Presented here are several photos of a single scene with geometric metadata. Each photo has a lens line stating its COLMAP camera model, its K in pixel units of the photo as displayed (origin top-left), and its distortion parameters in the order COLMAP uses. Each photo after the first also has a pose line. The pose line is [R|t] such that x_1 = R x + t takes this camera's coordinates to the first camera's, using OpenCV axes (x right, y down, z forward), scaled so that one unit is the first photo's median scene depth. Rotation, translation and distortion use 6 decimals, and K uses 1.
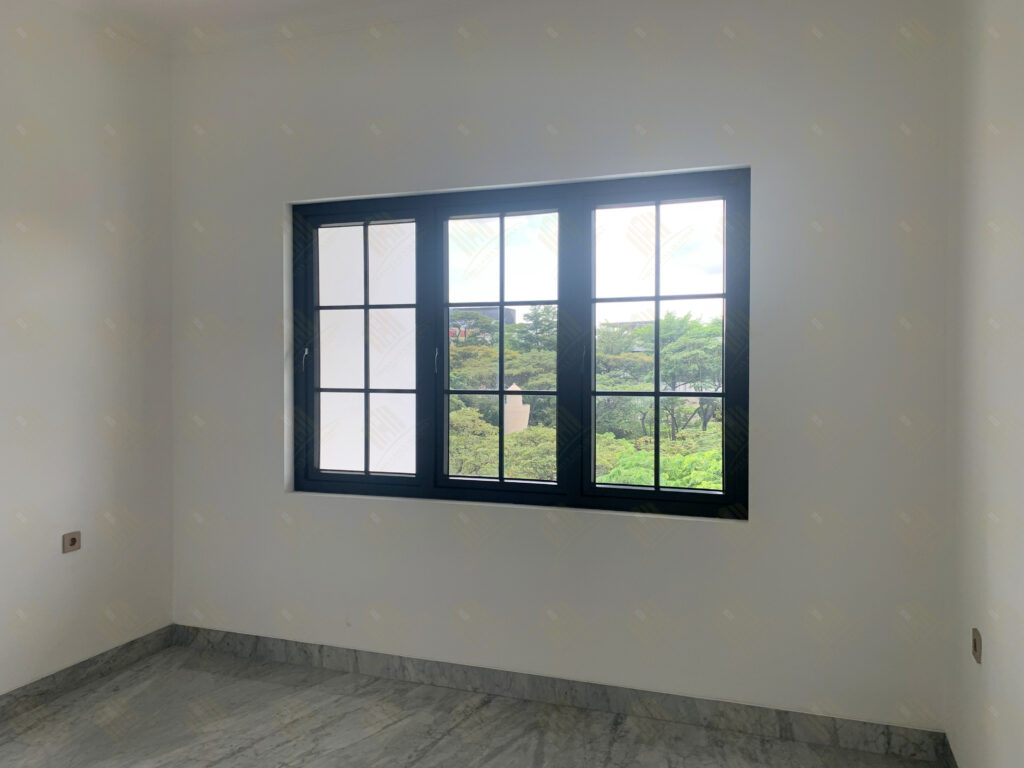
lens RADIAL K [[774.5, 0, 512.0], [0, 774.5, 384.0], [0, 0, 1]] dist [0.094359, 0.000307]
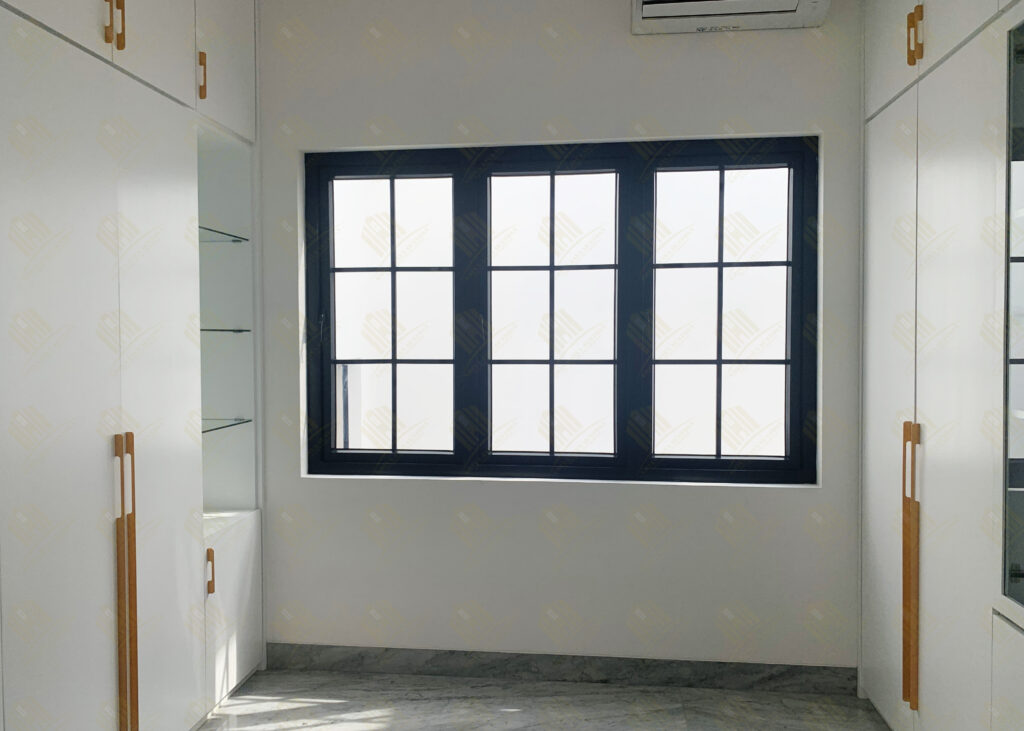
lens RADIAL K [[768.1, 0, 512.0], [0, 768.1, 365.5], [0, 0, 1]] dist [0.046098, -0.000748]
pose [[0.974620, -0.011196, 0.223585, -0.260127], [0.007262, 0.999804, 0.018408, -0.002039], [-0.223747, -0.016317, 0.974511, 0.093061]]
